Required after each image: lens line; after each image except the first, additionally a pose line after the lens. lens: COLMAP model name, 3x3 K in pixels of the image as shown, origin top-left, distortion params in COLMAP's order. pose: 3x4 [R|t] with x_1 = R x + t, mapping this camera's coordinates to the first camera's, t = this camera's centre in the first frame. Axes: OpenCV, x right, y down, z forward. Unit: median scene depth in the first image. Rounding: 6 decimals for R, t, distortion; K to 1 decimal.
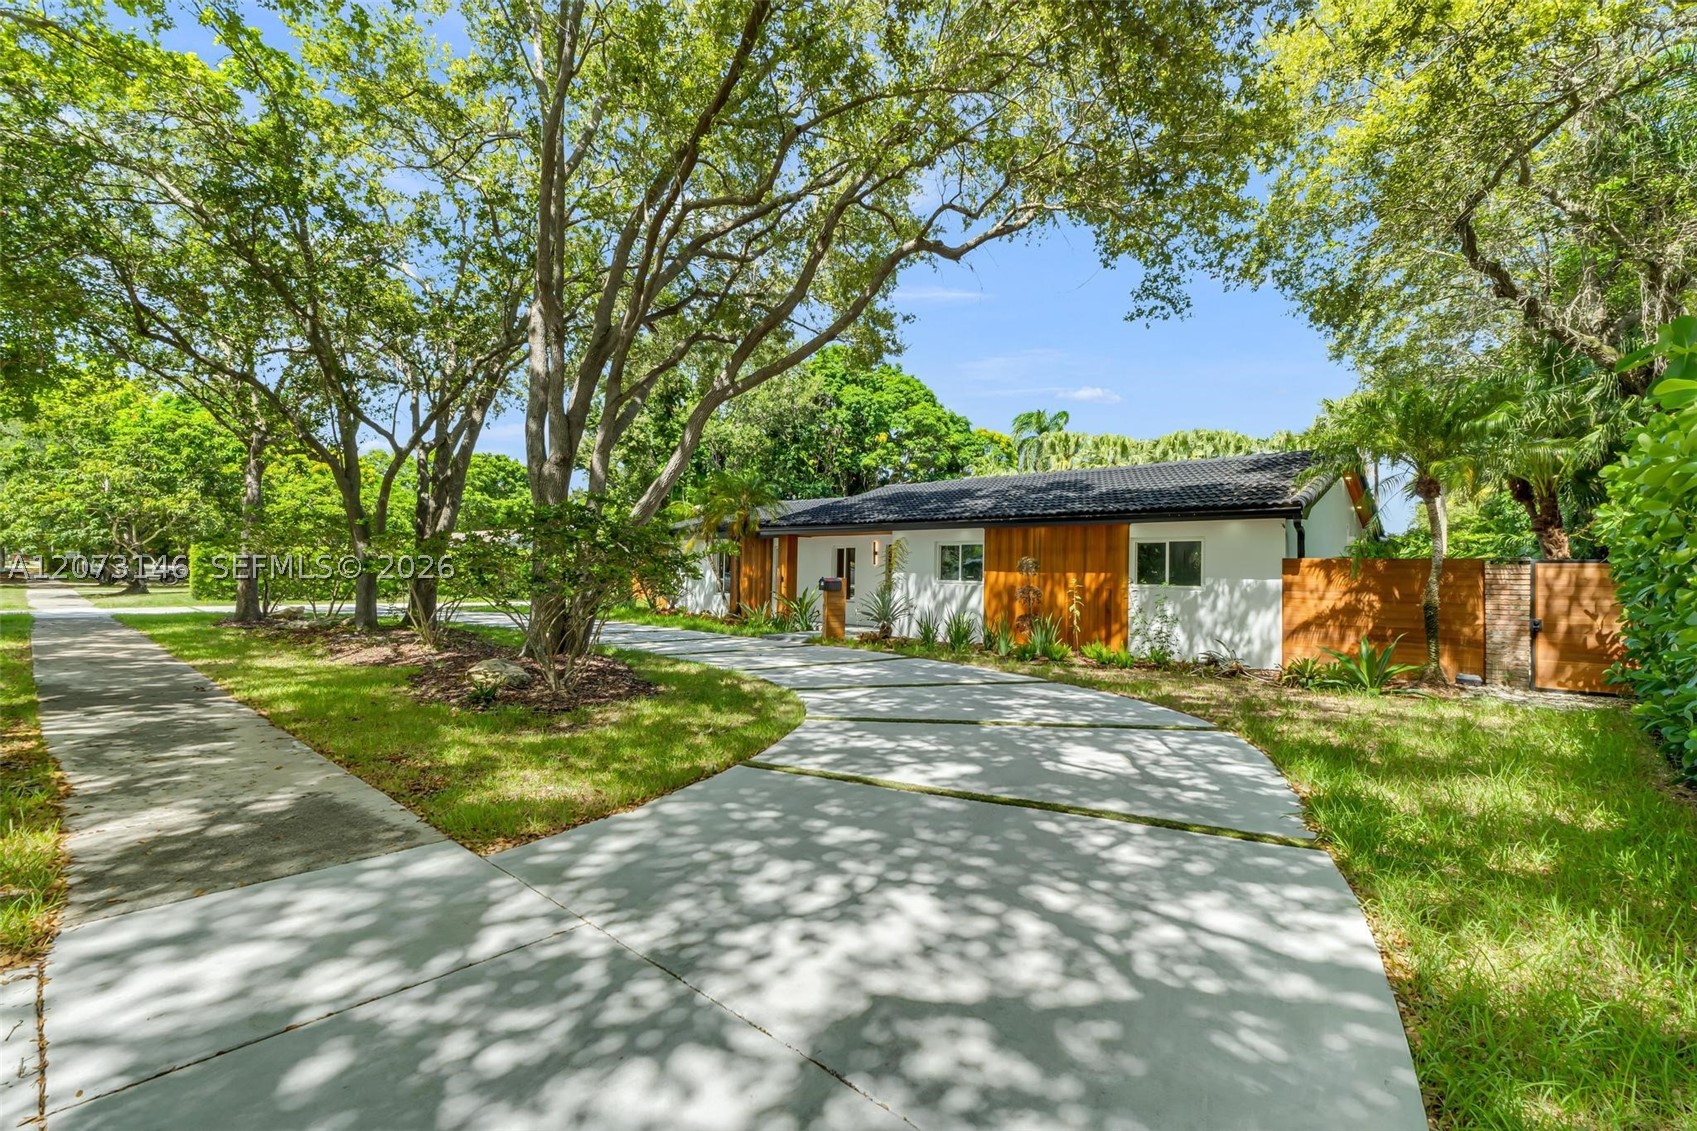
lens RADIAL K [[730.0, 0, 853.8], [0, 730.0, 558.4], [0, 0, 1]] dist [-0.001692, -0.000543]
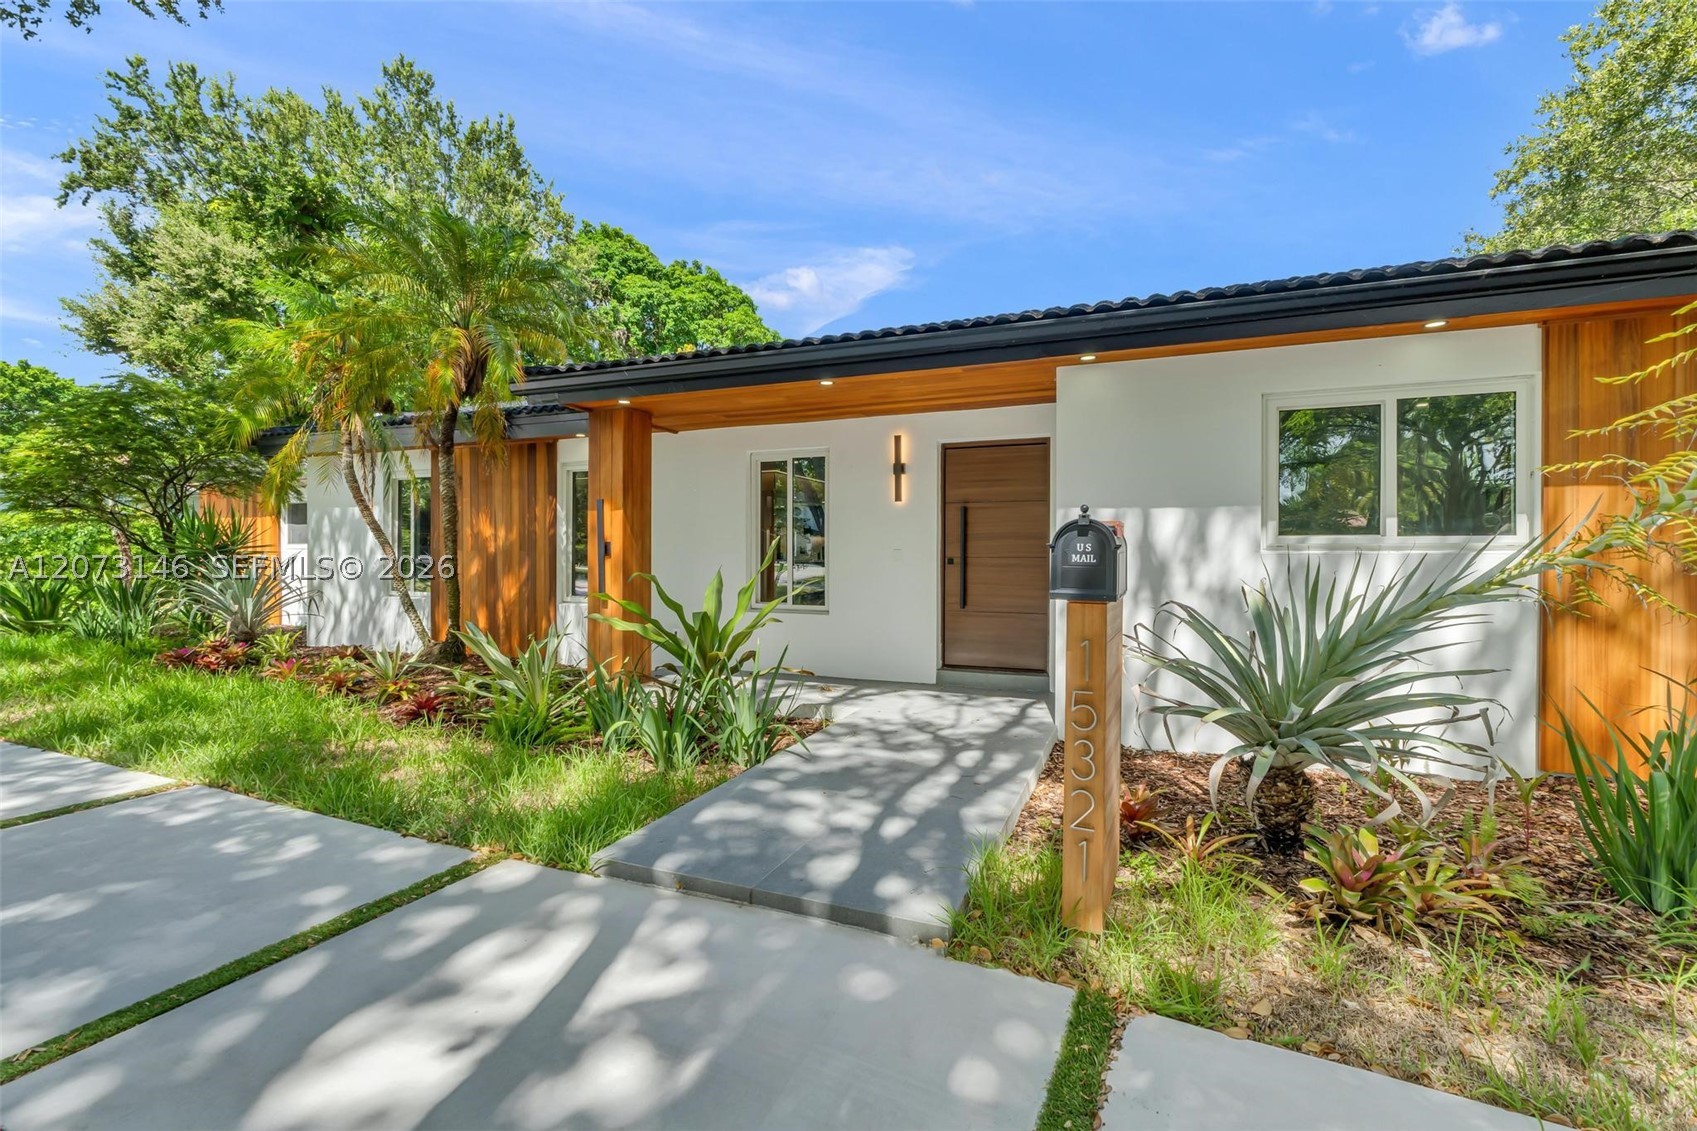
lens RADIAL K [[730.0, 0, 853.8], [0, 730.0, 558.4], [0, 0, 1]] dist [-0.001692, -0.000543]
pose [[0.942858, -0.015101, 0.332852, -0.045418], [0.005069, 0.999507, 0.030986, 0.009894], [-0.333156, -0.027529, 0.942470, 0.289917]]
